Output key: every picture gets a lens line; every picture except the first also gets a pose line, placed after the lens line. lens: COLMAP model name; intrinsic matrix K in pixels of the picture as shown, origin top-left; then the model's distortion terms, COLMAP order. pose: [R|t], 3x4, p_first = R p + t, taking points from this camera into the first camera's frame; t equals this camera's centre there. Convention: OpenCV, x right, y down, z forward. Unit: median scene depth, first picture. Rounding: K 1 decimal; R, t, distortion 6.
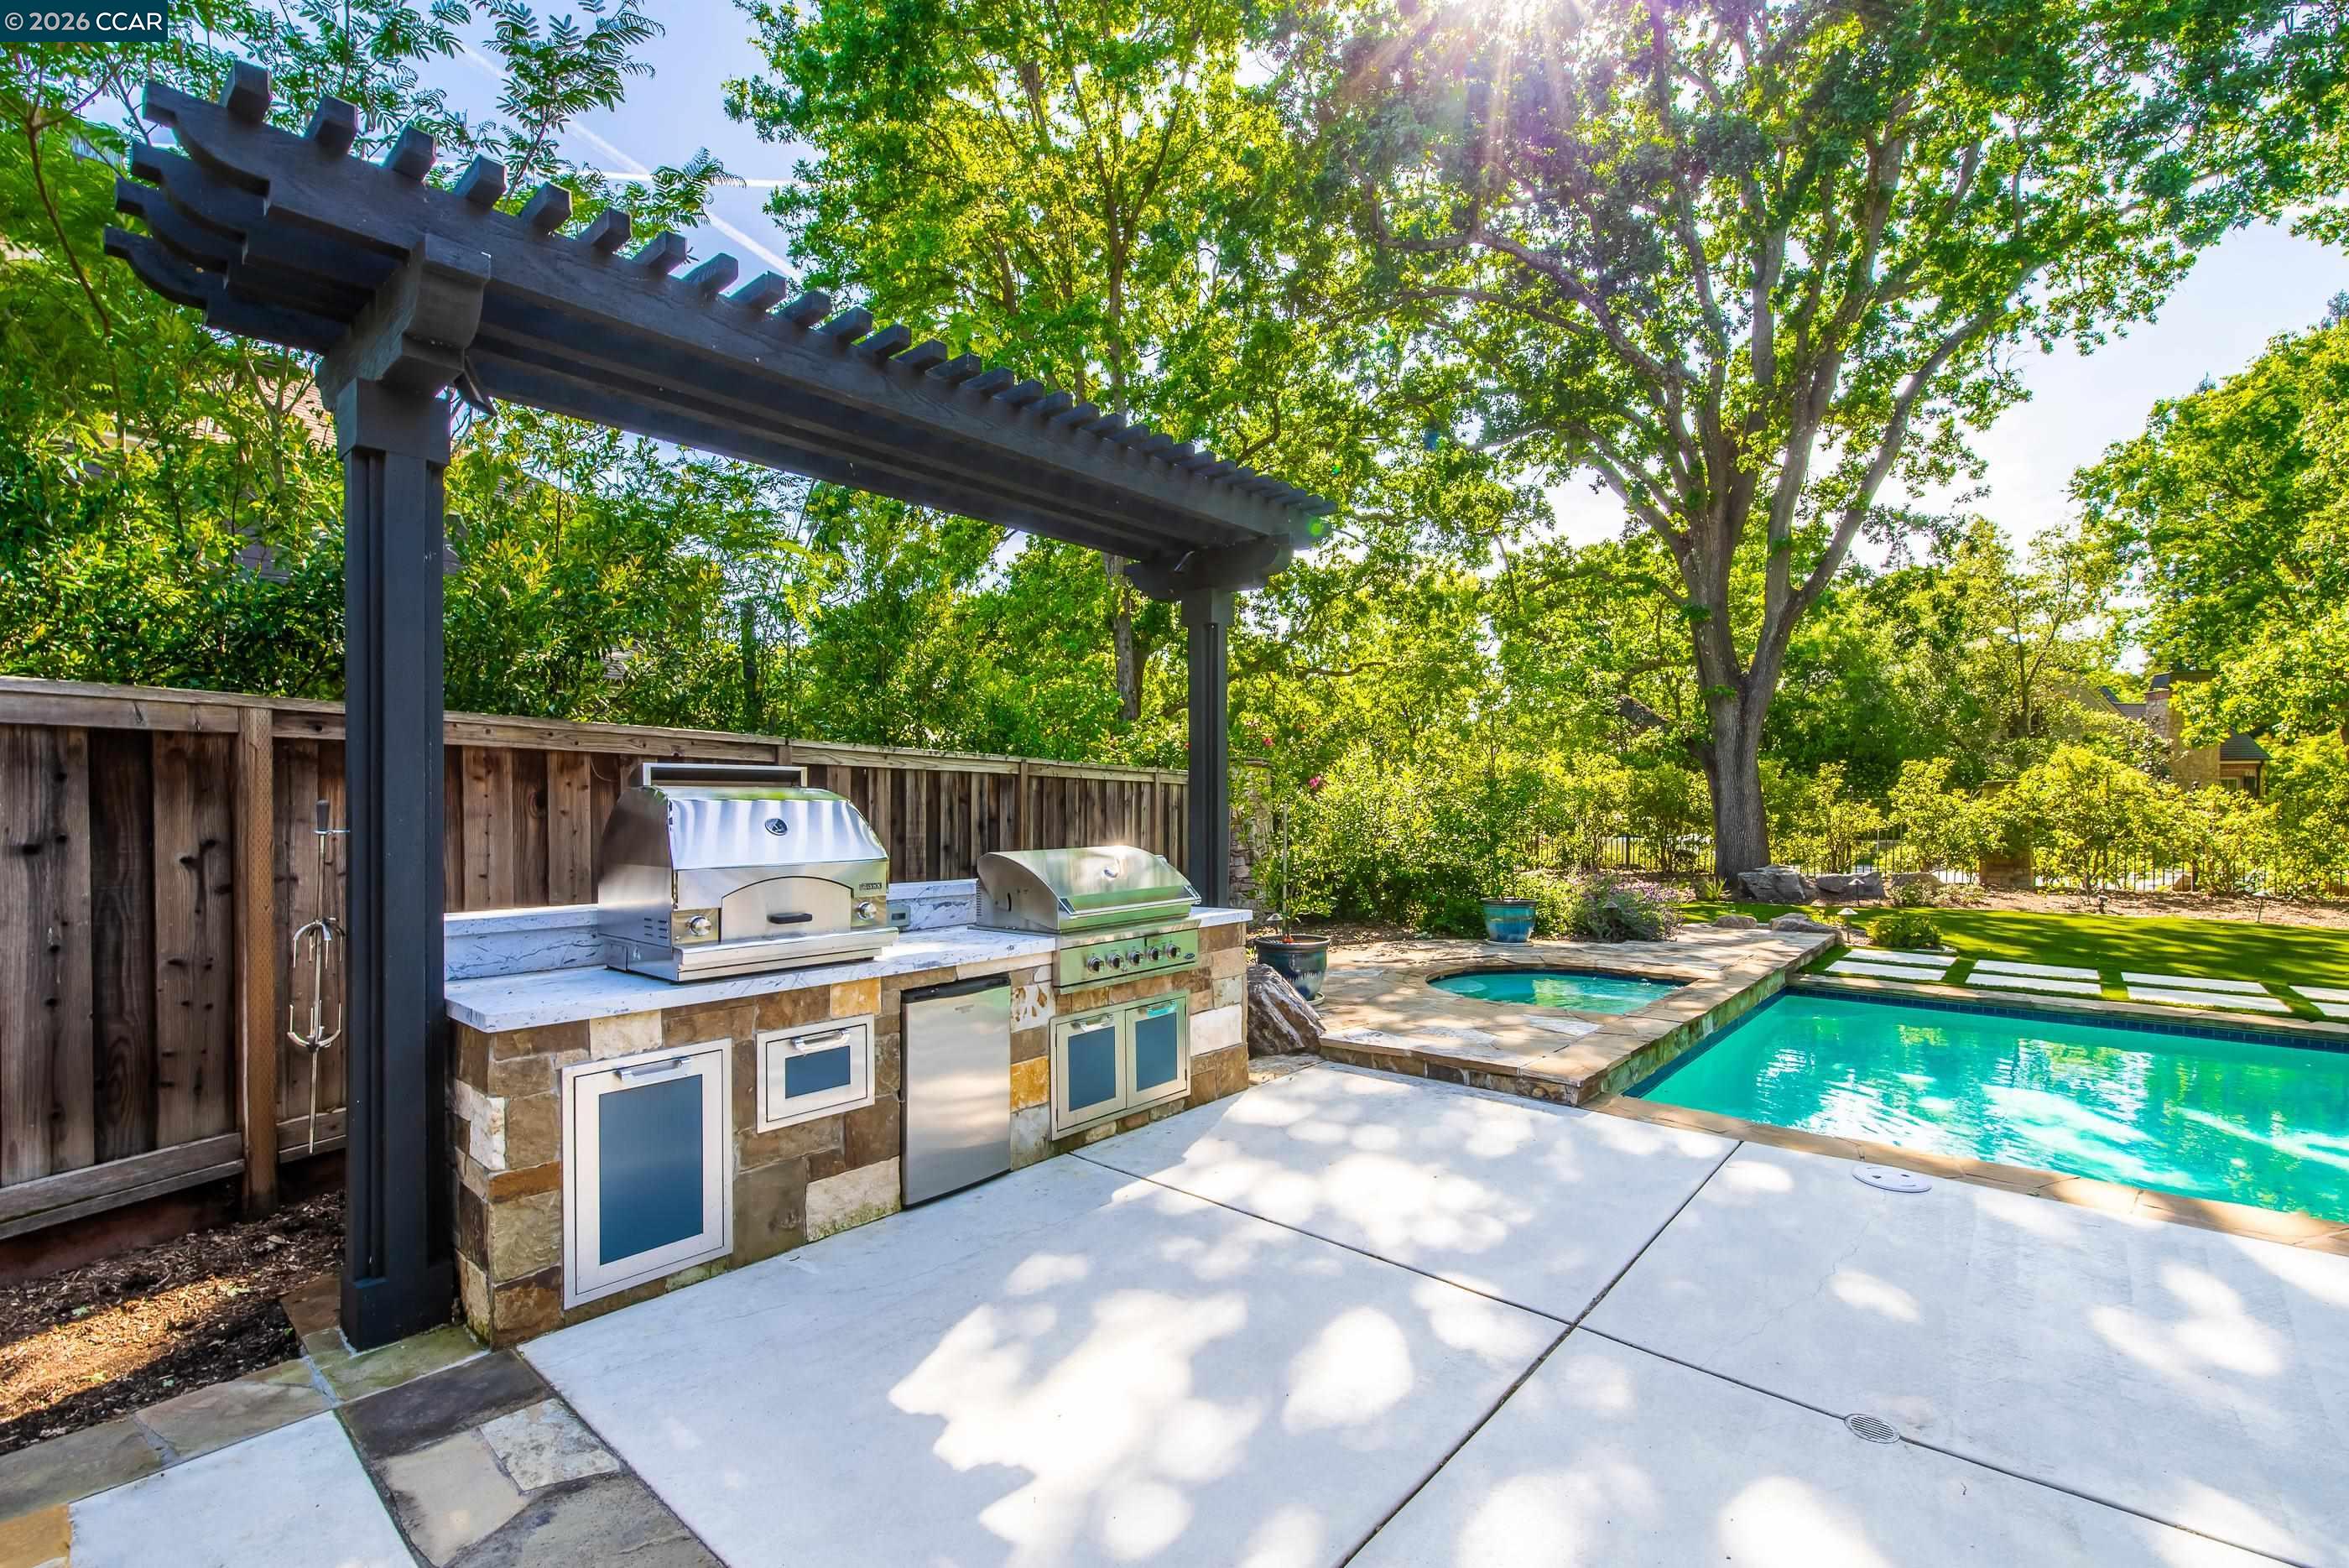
lens RADIAL K [[1022.5, 0, 1226.7], [0, 1022.5, 822.1], [0, 0, 1]] dist [0.002105, 0.000130]
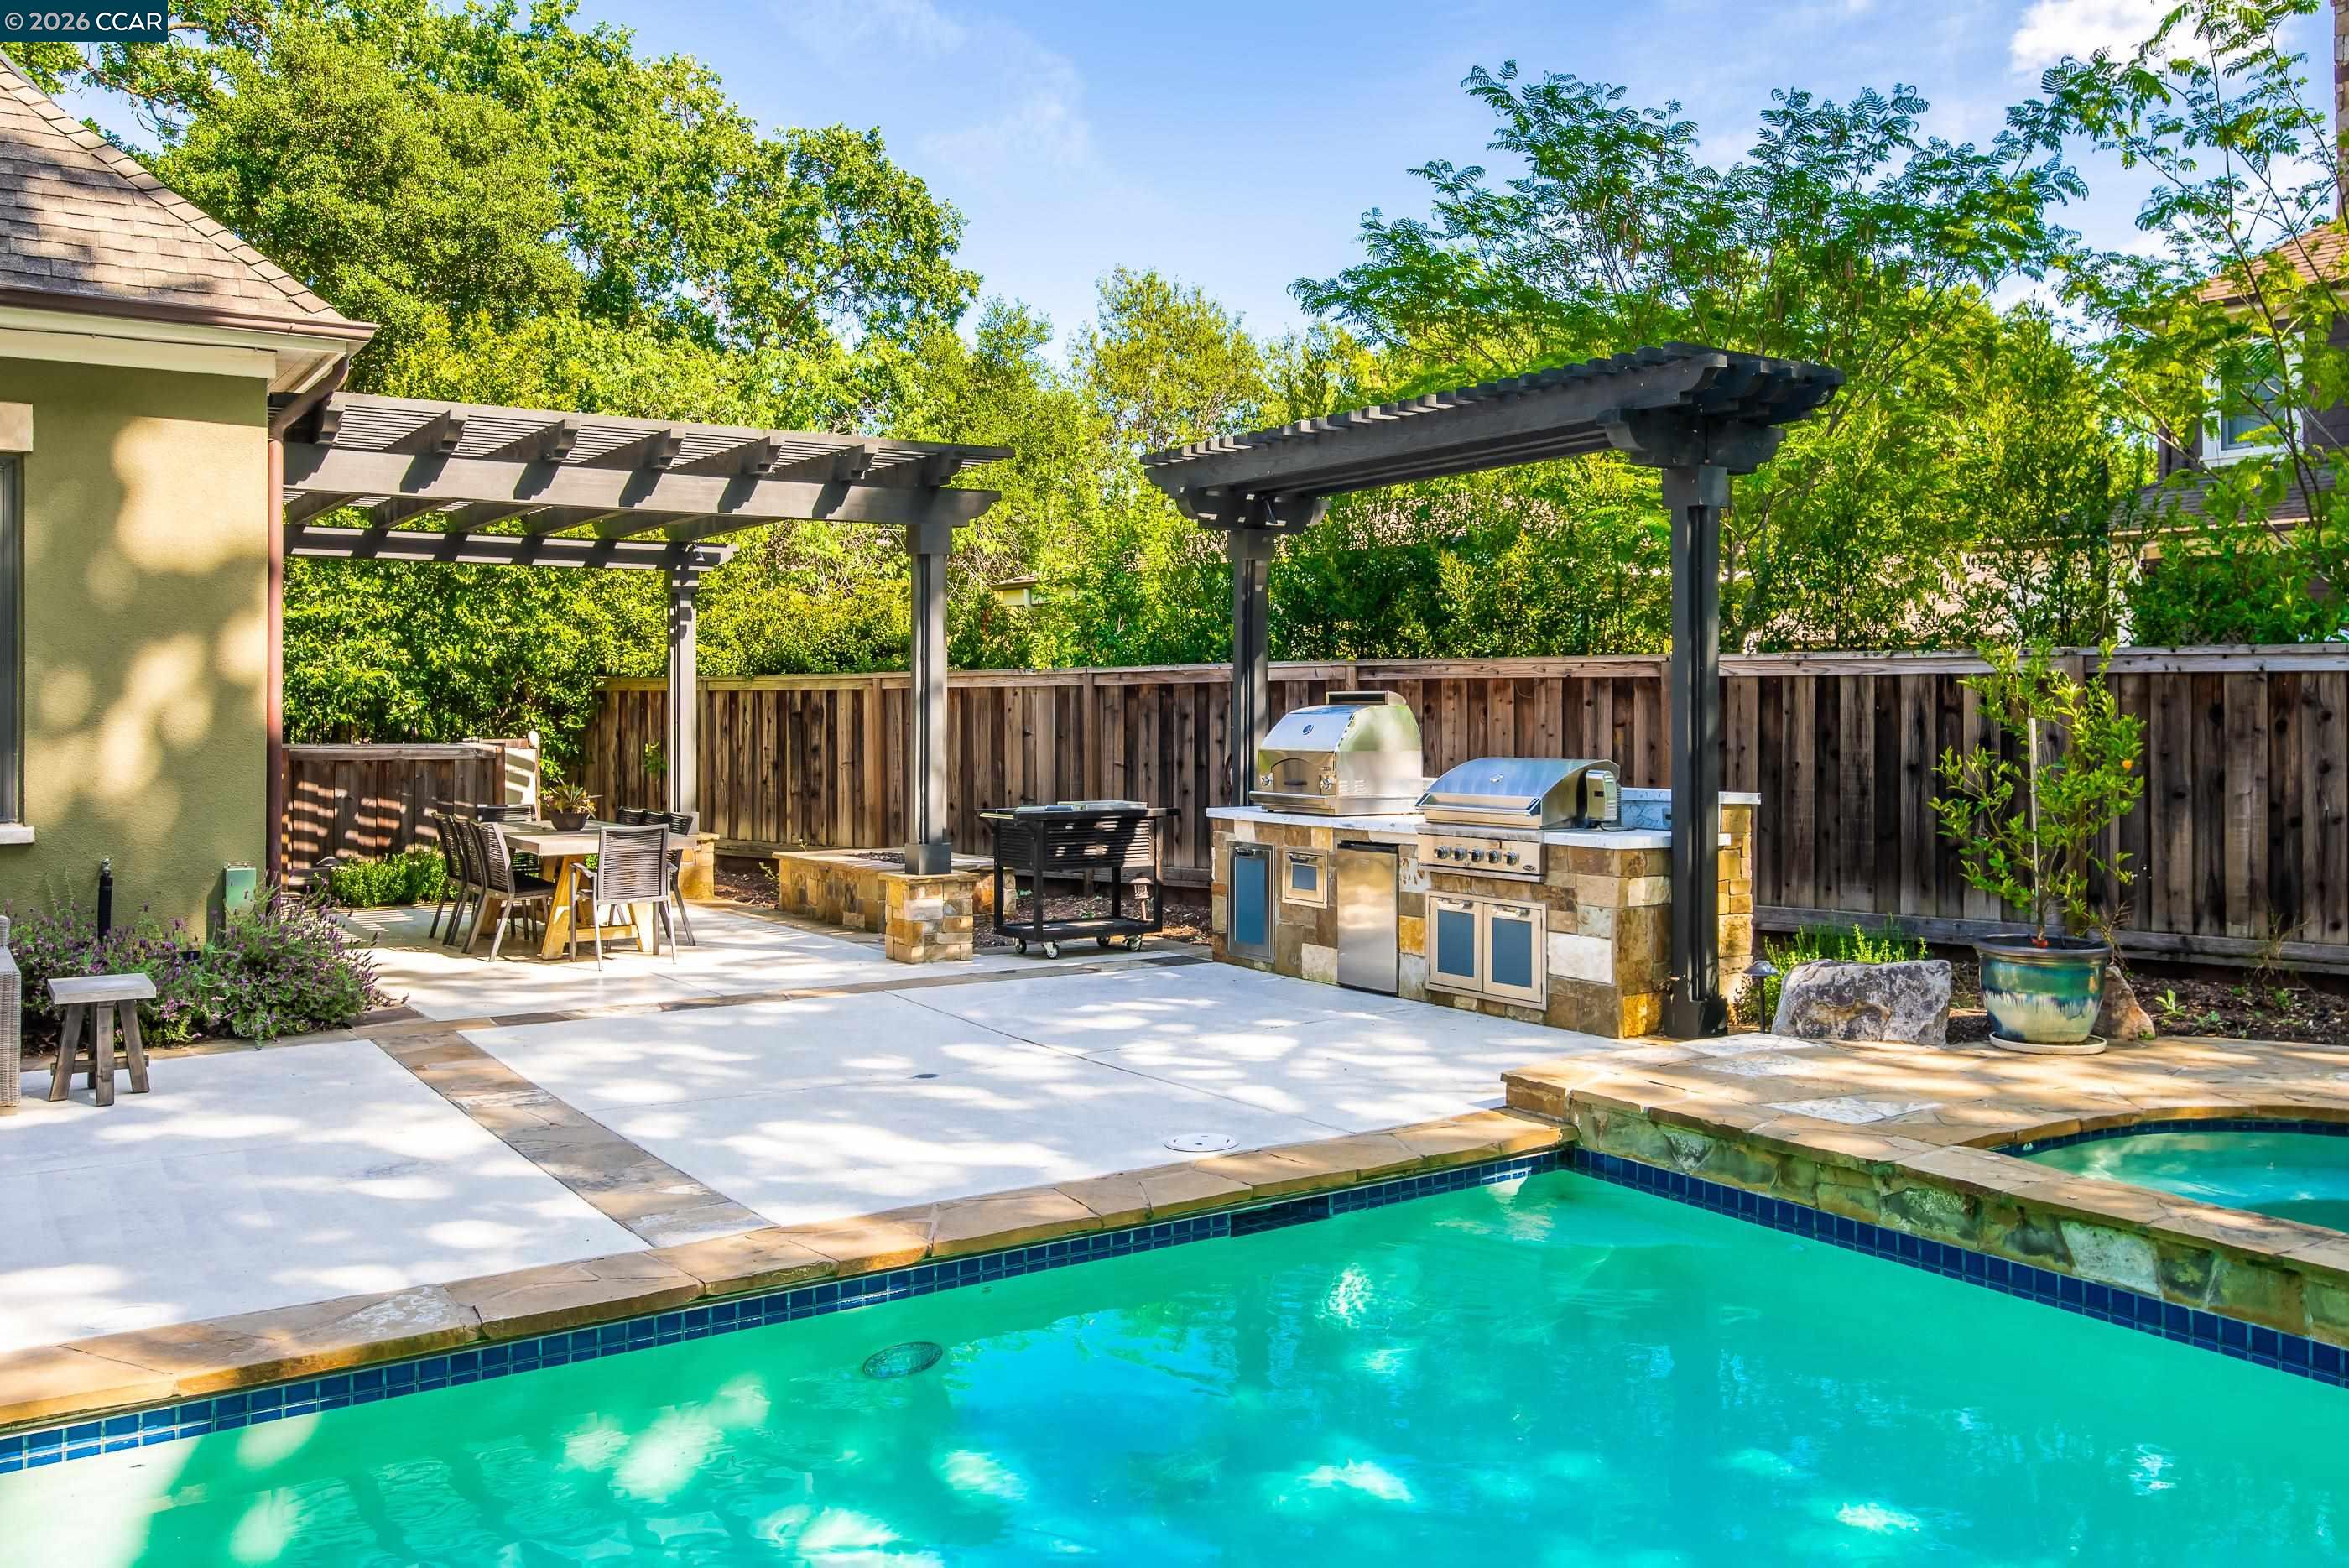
lens RADIAL K [[1865.0, 0, 1172.4], [0, 1865.0, 764.6], [0, 0, 1]] dist [0.002758, 0.003696]
pose [[-0.291281, 0.031777, -0.956110, 2.476109], [-0.014524, 0.999186, 0.037633, -0.047839], [0.956527, 0.024849, -0.290583, 1.621972]]
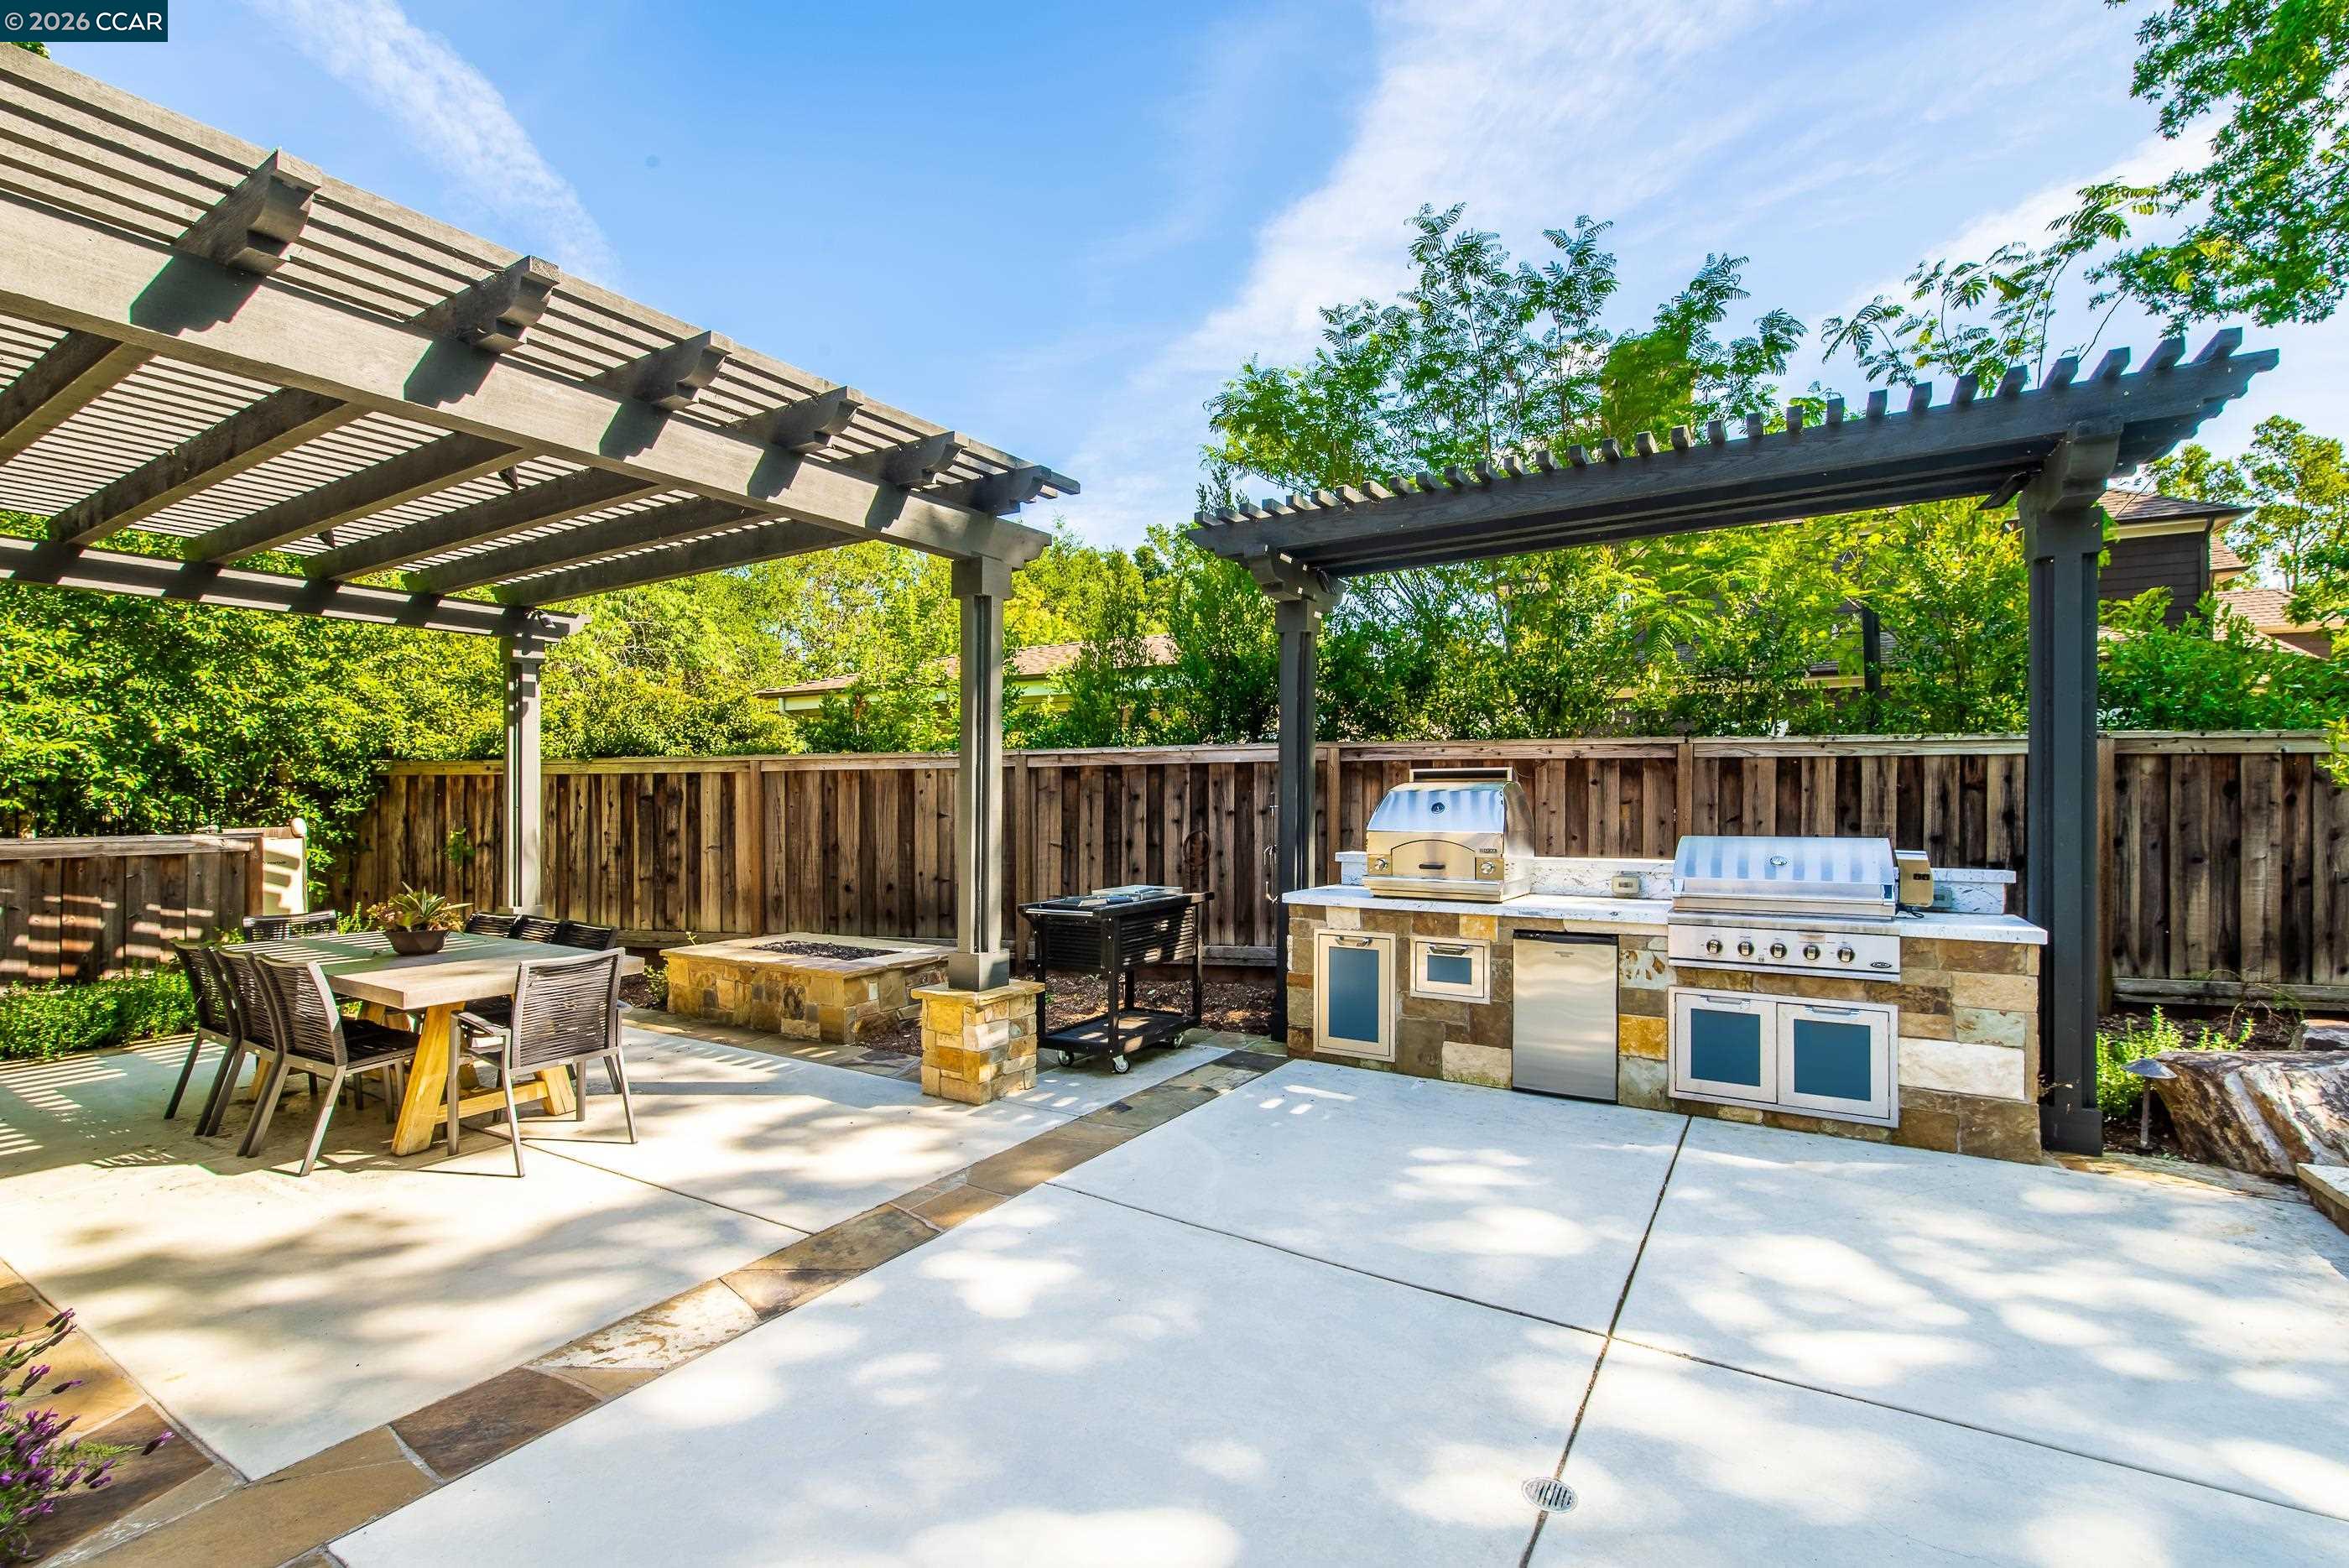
lens RADIAL K [[1022.5, 0, 1183.3], [0, 1022.5, 809.6], [0, 0, 1]] dist [0.002105, 0.000130]
pose [[0.132865, 0.012777, -0.991052, 1.018349], [-0.014136, 0.999840, 0.010995, -0.004173], [0.991033, 0.012549, 0.133024, 0.392834]]
